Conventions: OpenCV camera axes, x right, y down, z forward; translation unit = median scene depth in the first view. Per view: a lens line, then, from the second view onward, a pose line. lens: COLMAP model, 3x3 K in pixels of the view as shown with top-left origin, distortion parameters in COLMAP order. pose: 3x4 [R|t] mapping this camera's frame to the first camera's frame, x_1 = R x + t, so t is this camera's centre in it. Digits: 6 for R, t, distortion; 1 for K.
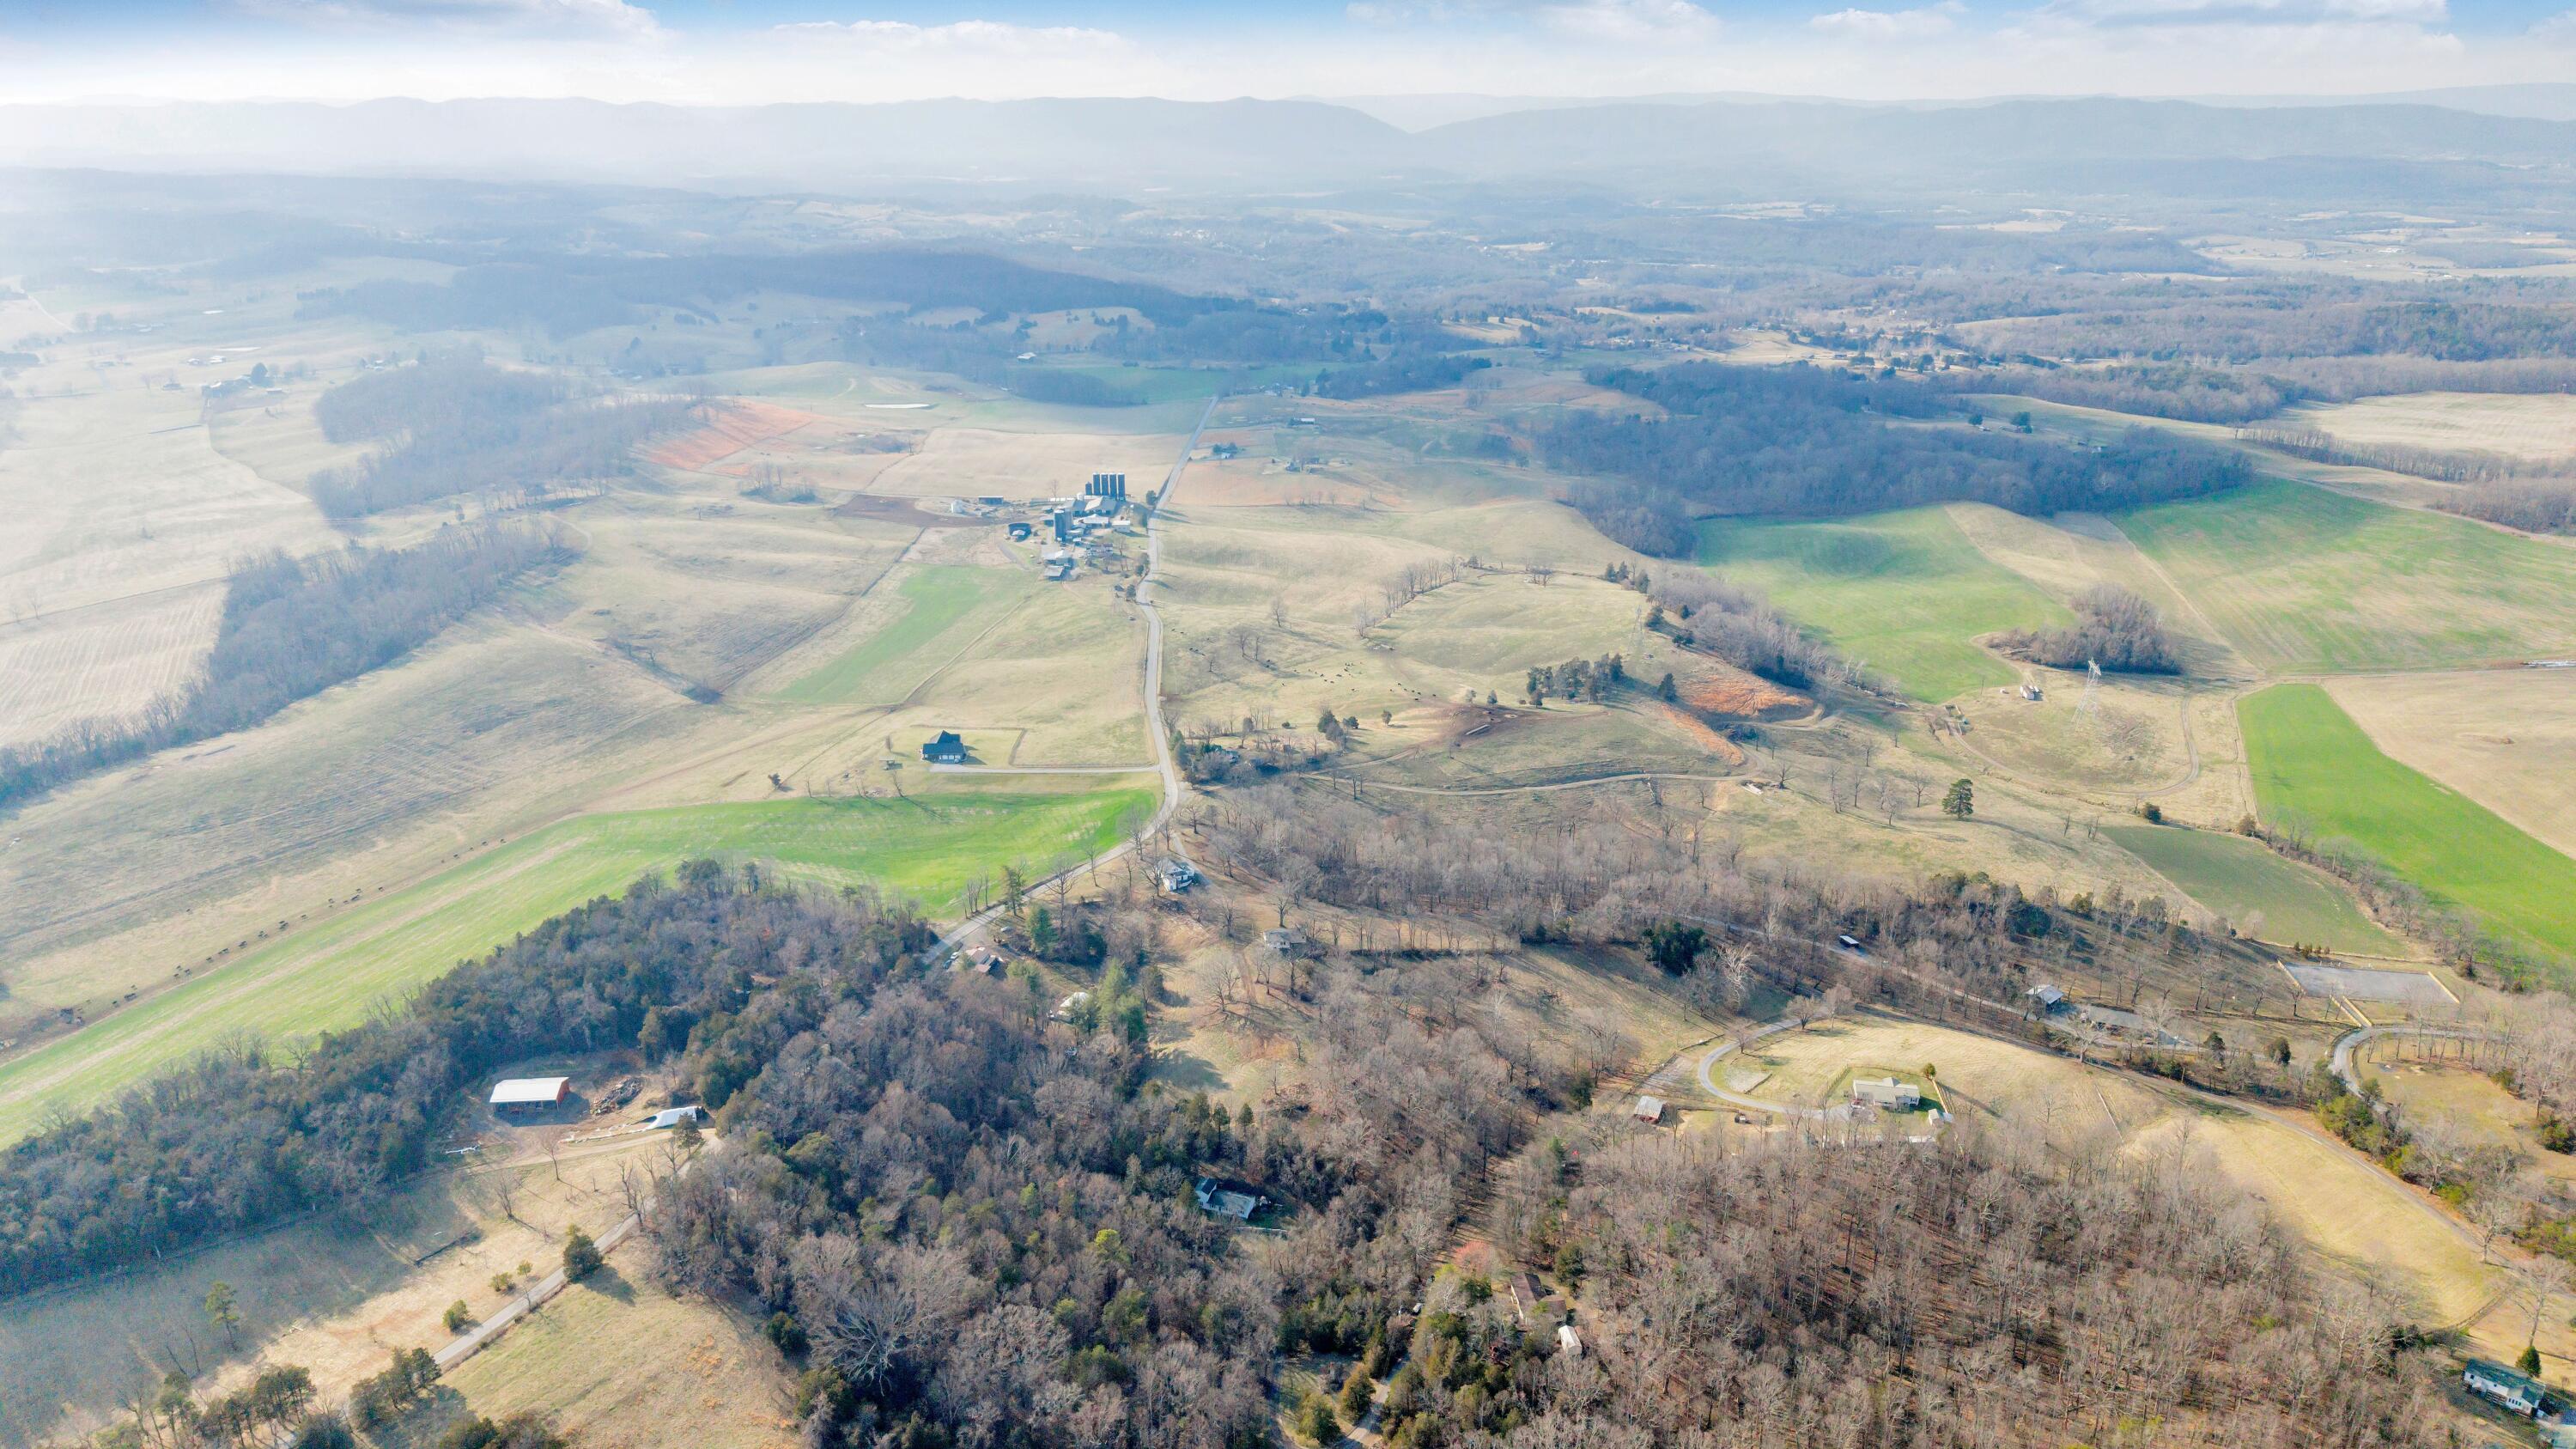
lens RADIAL K [[1721.8, 0, 1290.7], [0, 1721.8, 738.1], [0, 0, 1]] dist [0.047933, -0.069425]
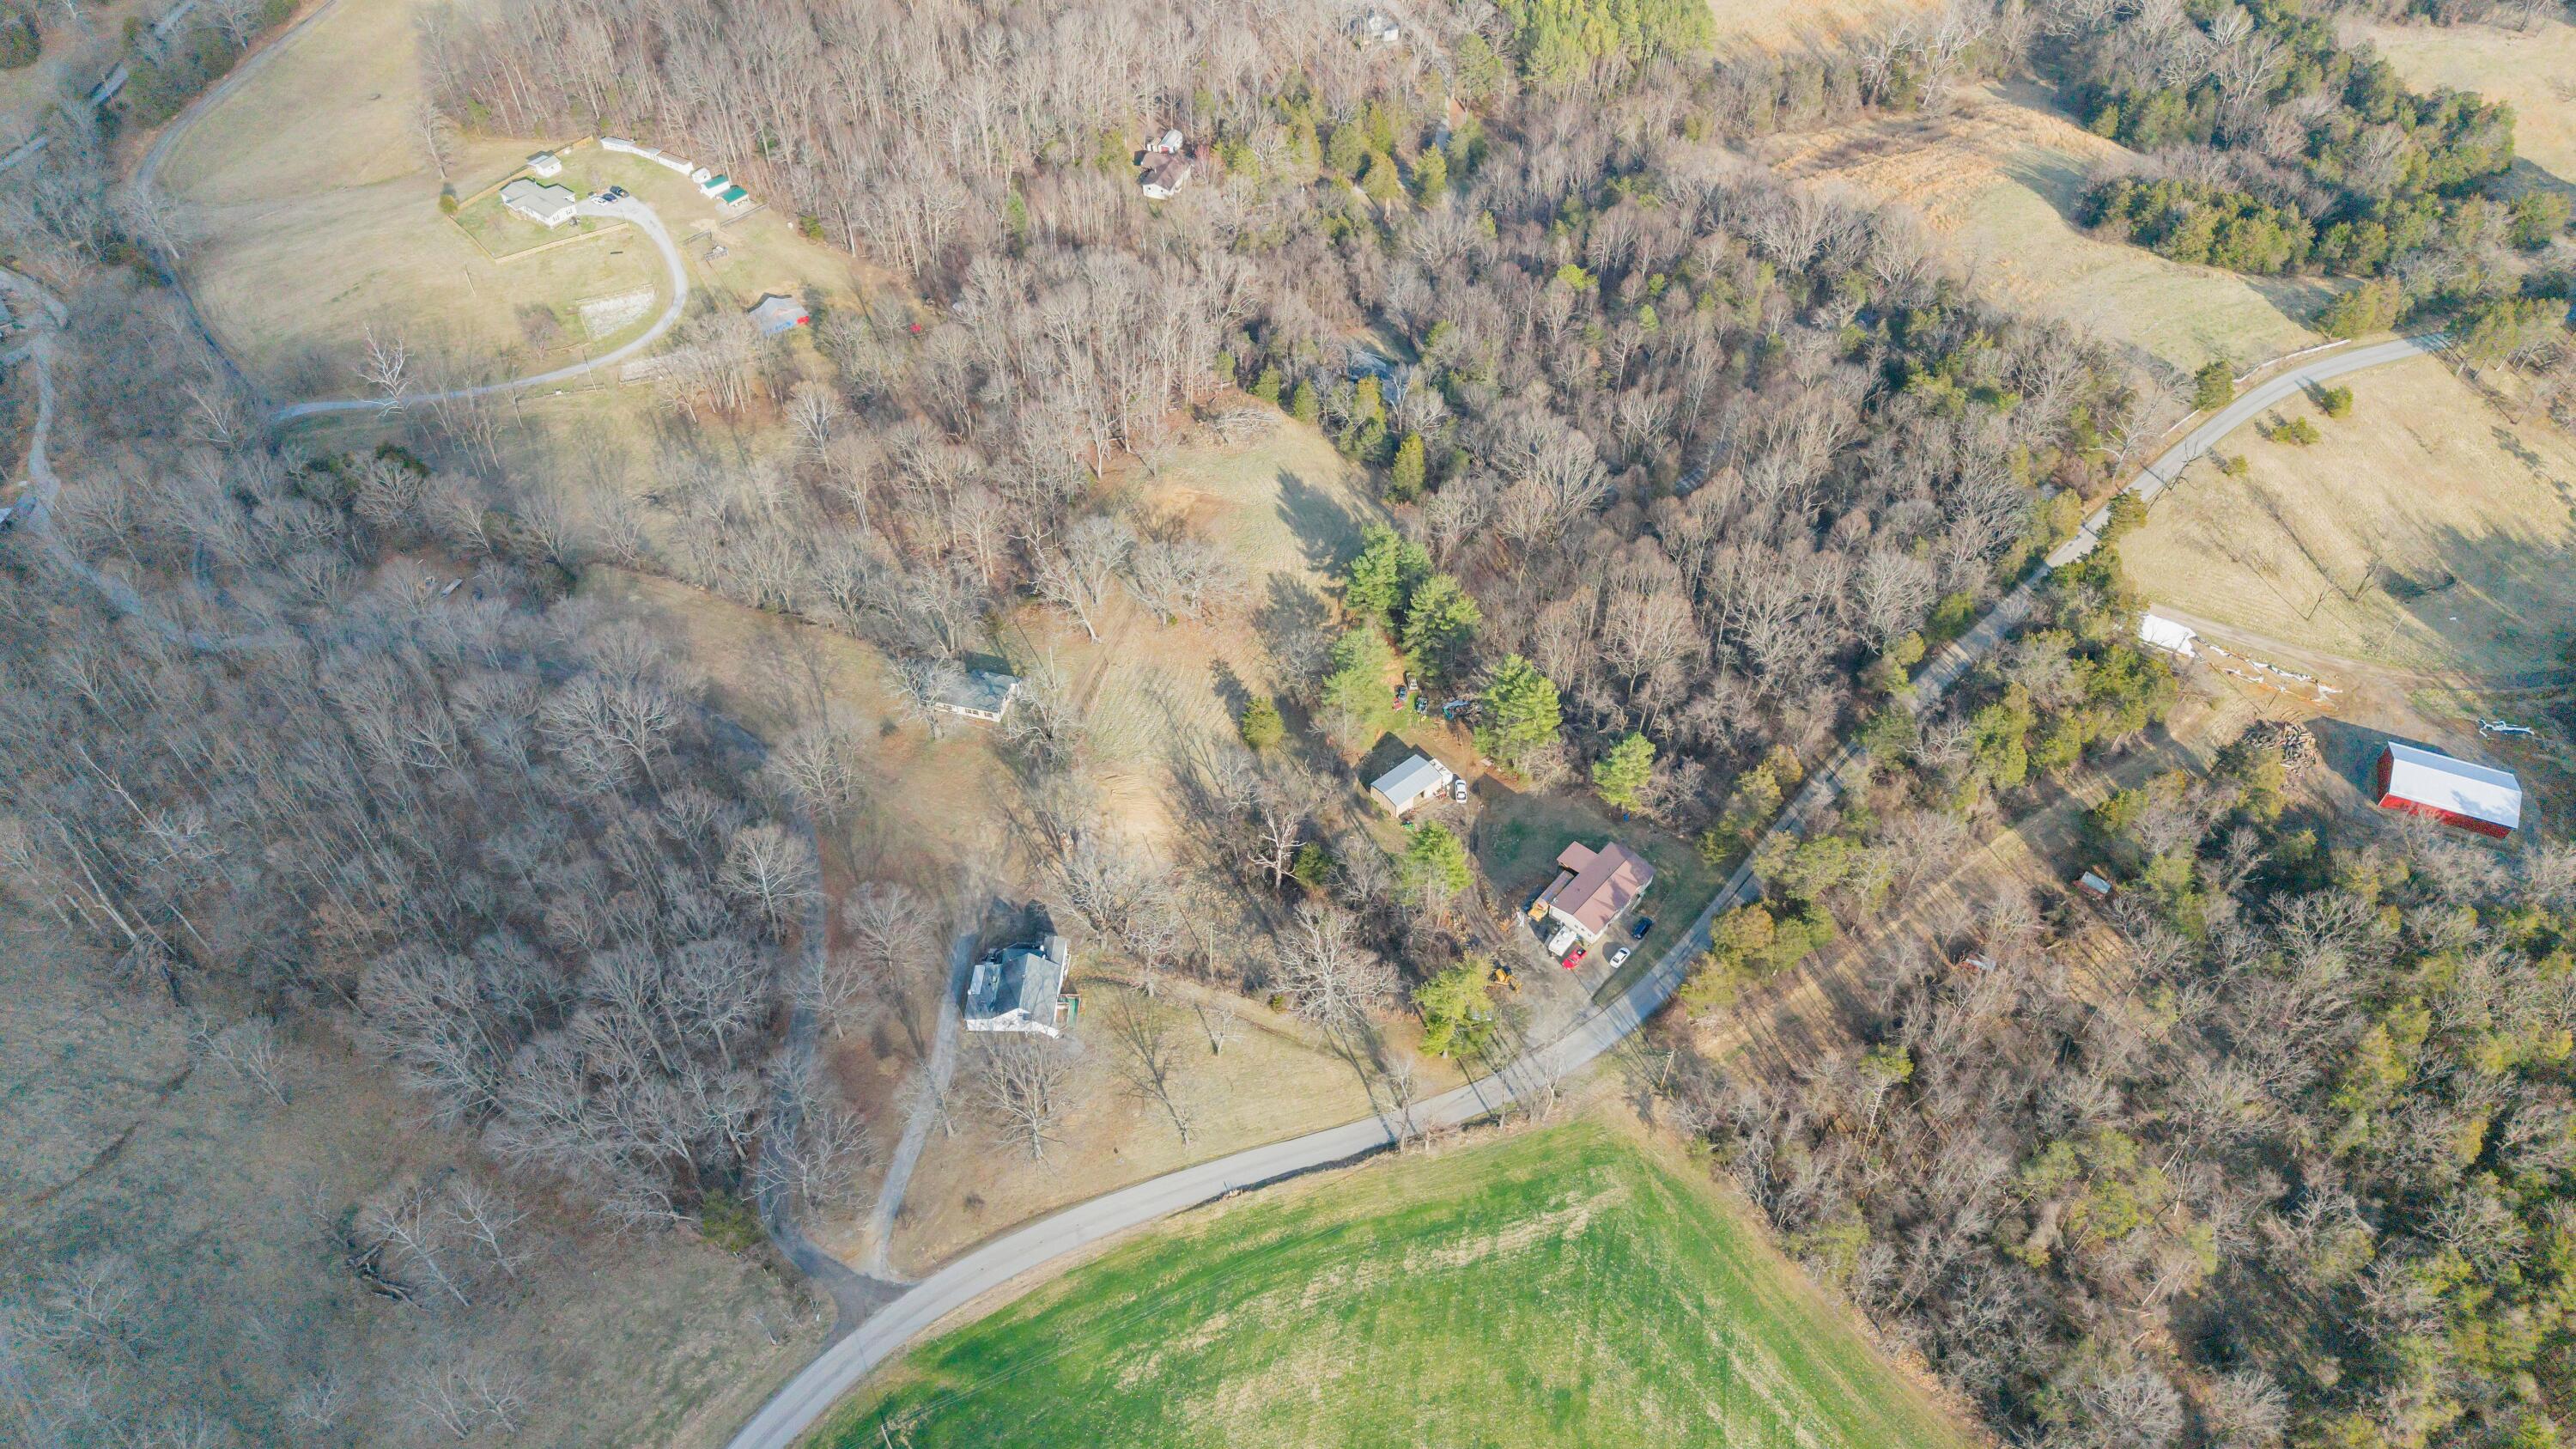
lens RADIAL K [[1728.8, 0, 1291.4], [0, 1728.8, 727.9], [0, 0, 1]] dist [0.021200, -0.024044]
pose [[-0.890169, -0.337744, 0.305823, -0.180503], [0.147512, 0.421429, 0.894784, -0.233008], [-0.431091, 0.841621, -0.325322, 0.877768]]
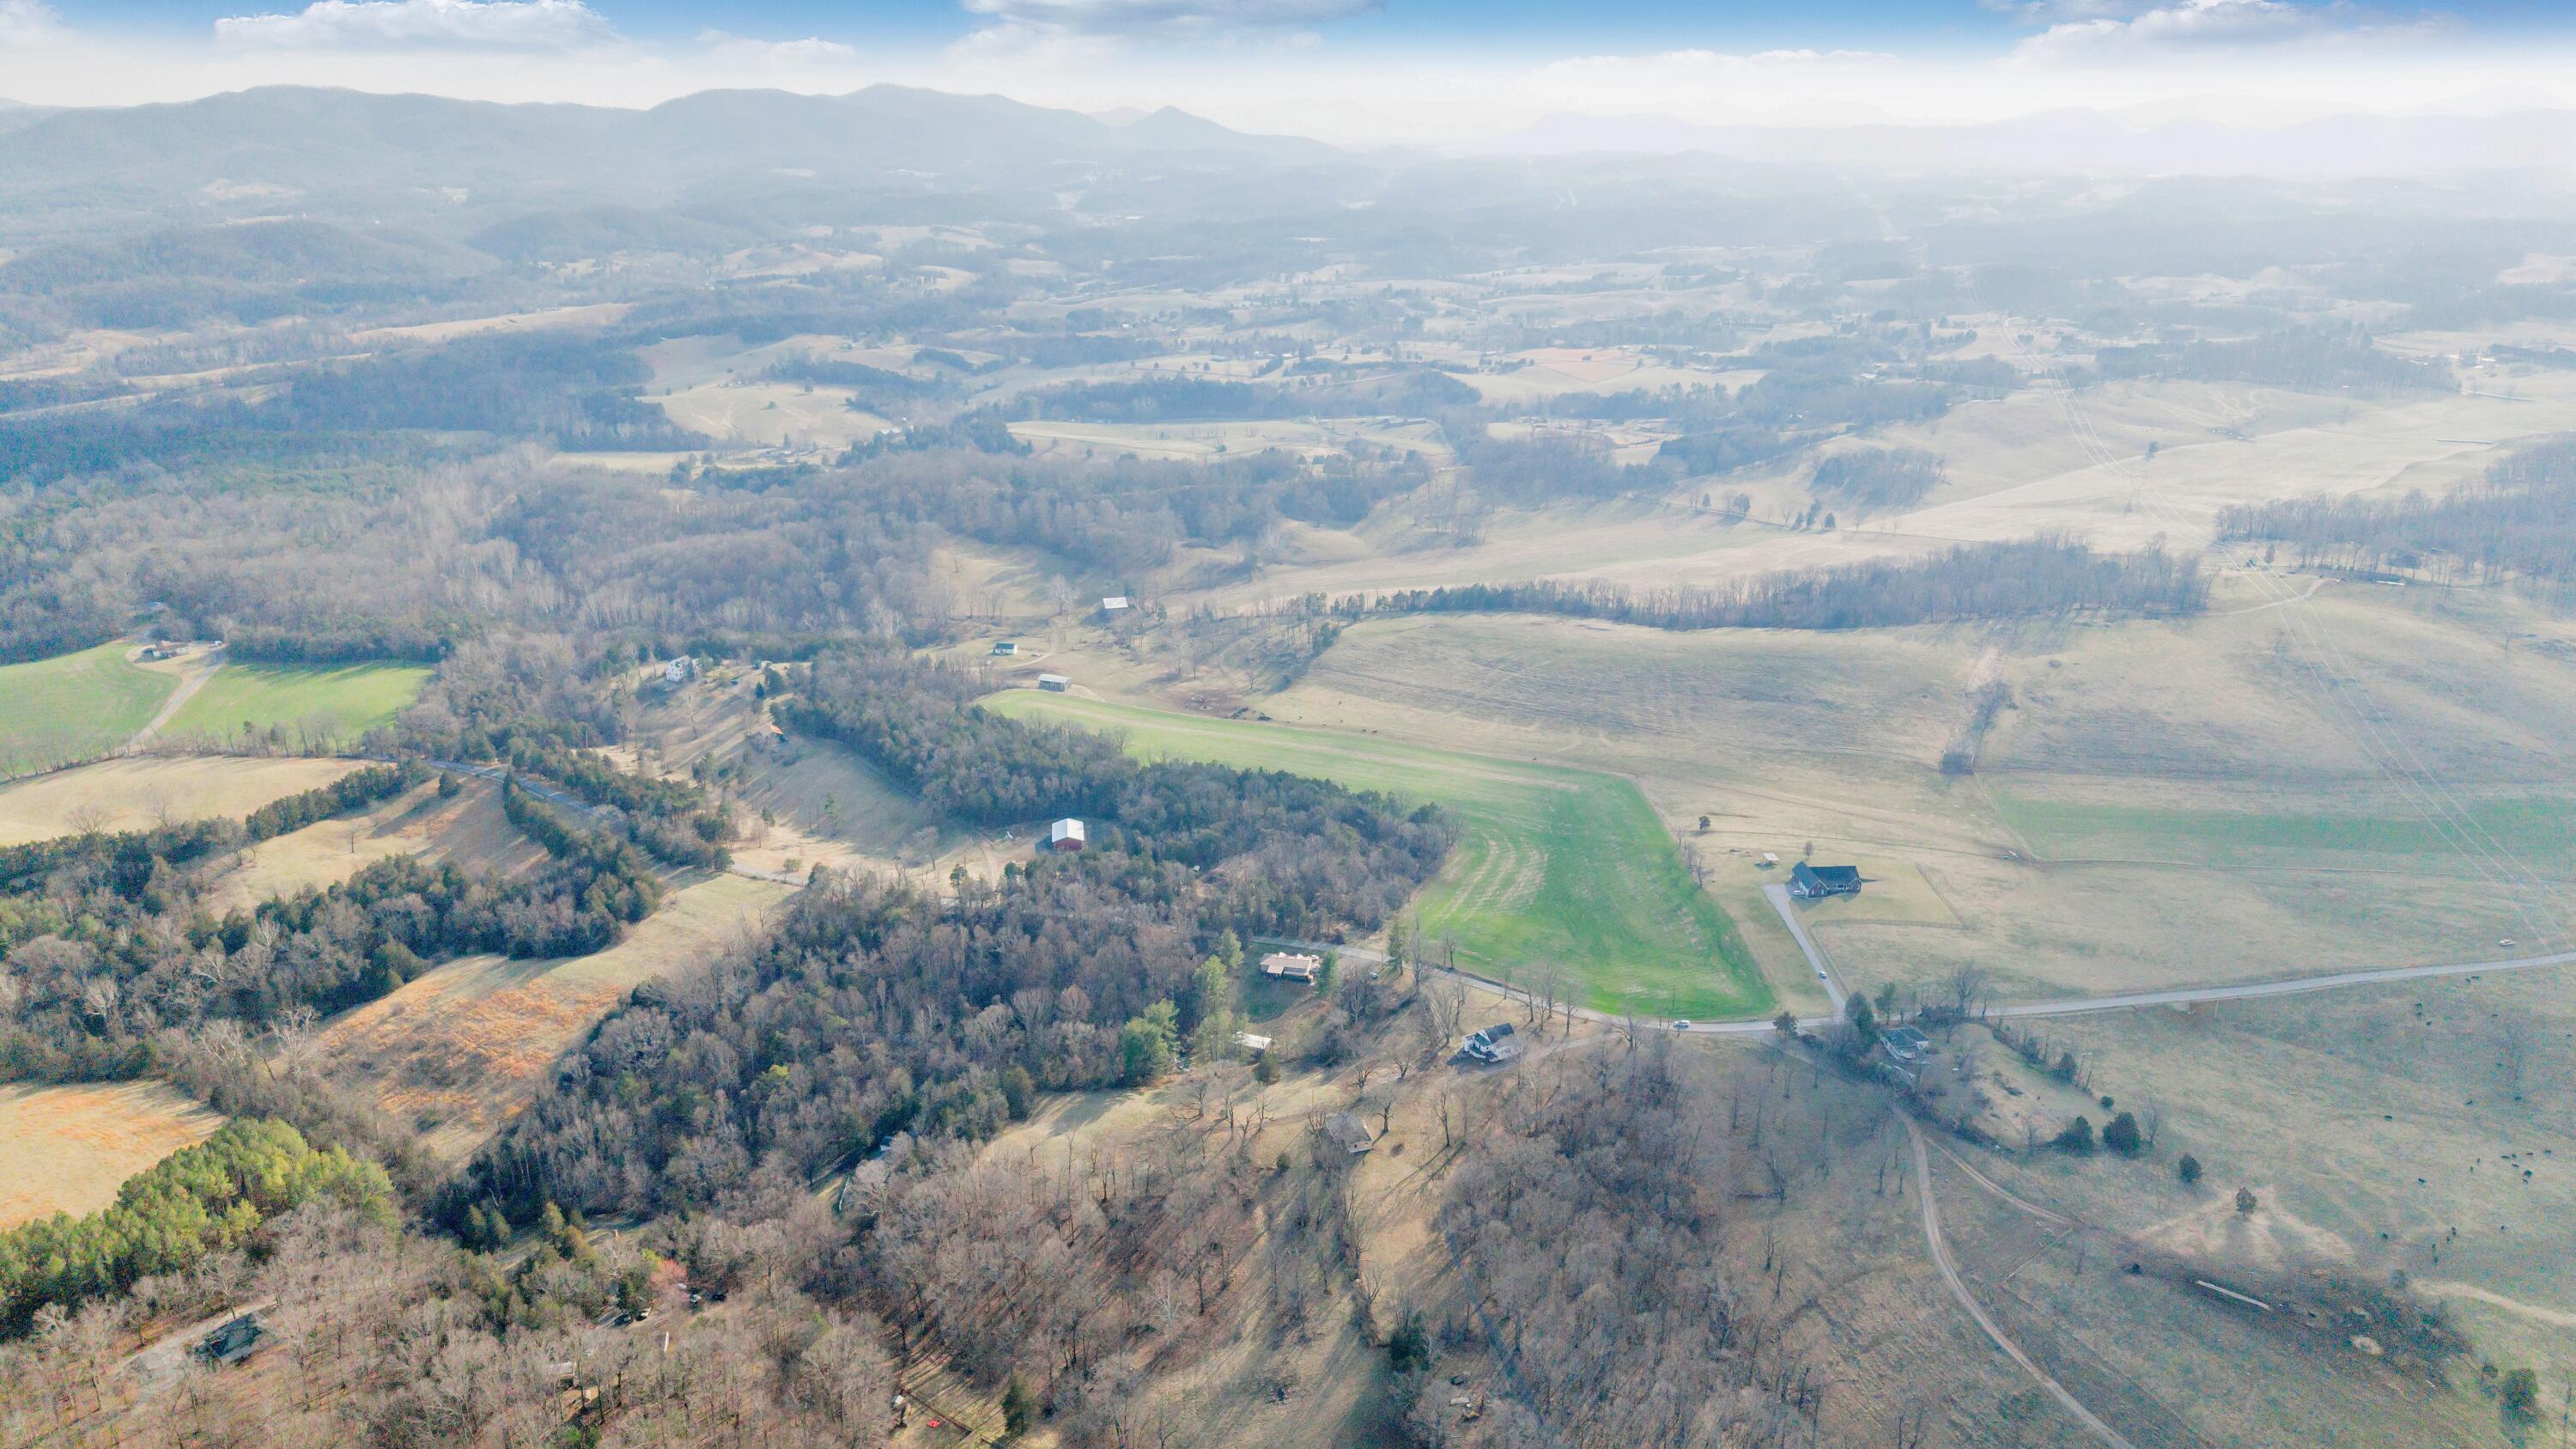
lens RADIAL K [[1721.8, 0, 1290.7], [0, 1721.8, 738.1], [0, 0, 1]] dist [0.047933, -0.069425]
pose [[0.049480, 0.341765, -0.938482, 0.534353], [-0.334753, 0.890959, 0.306809, -0.221349], [0.941006, 0.298979, 0.158491, 0.616785]]
